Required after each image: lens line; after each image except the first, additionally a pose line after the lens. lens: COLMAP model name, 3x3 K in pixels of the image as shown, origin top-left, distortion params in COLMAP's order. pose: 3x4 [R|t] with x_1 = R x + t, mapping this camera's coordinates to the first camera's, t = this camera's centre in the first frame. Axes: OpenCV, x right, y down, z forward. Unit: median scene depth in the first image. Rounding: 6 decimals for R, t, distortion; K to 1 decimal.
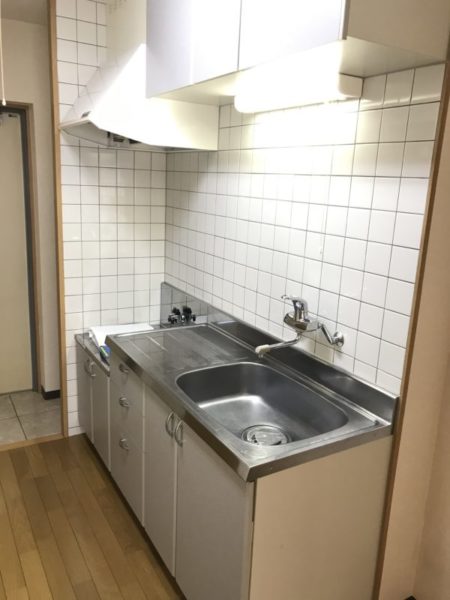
lens RADIAL K [[506.2, 0, 234.7], [0, 506.2, 301.4], [0, 0, 1]] dist [0.014451, 0.003055]
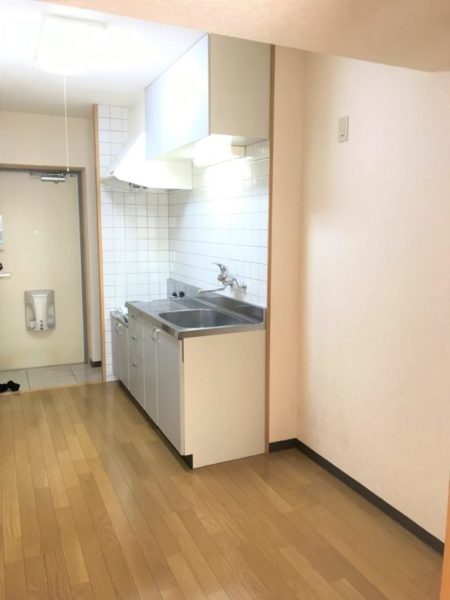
lens RADIAL K [[506.2, 0, 234.7], [0, 506.2, 301.4], [0, 0, 1]] dist [0.014451, 0.003055]
pose [[0.994530, -0.028186, -0.100578, 0.240956], [0.019122, 0.995761, -0.089967, 0.200501], [0.102687, 0.087551, 0.990853, -0.542633]]
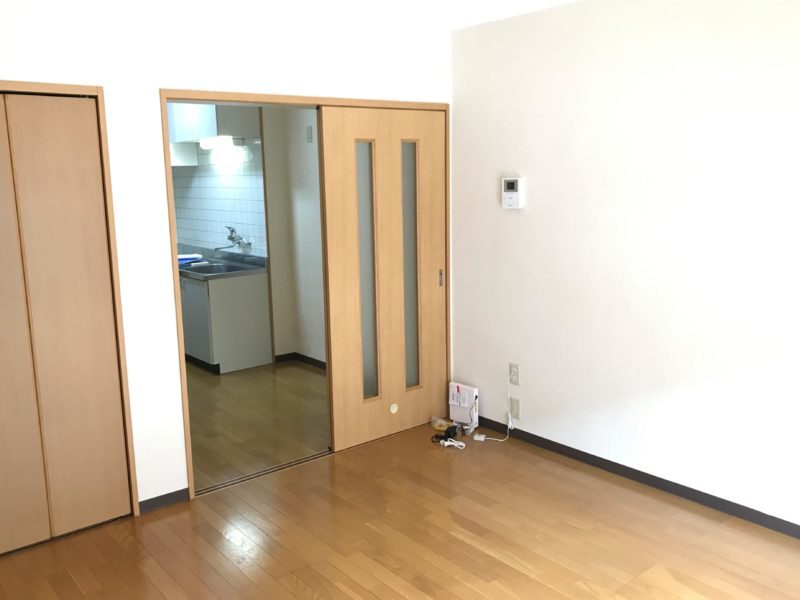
lens RADIAL K [[685.0, 0, 387.0], [0, 685.0, 290.1], [0, 0, 1]] dist [0.015100, 0.007286]
pose [[0.988505, -0.090595, 0.121042, 0.299354], [0.098437, 0.993306, -0.060447, 0.382301], [-0.114755, 0.071667, 0.990805, -1.556865]]
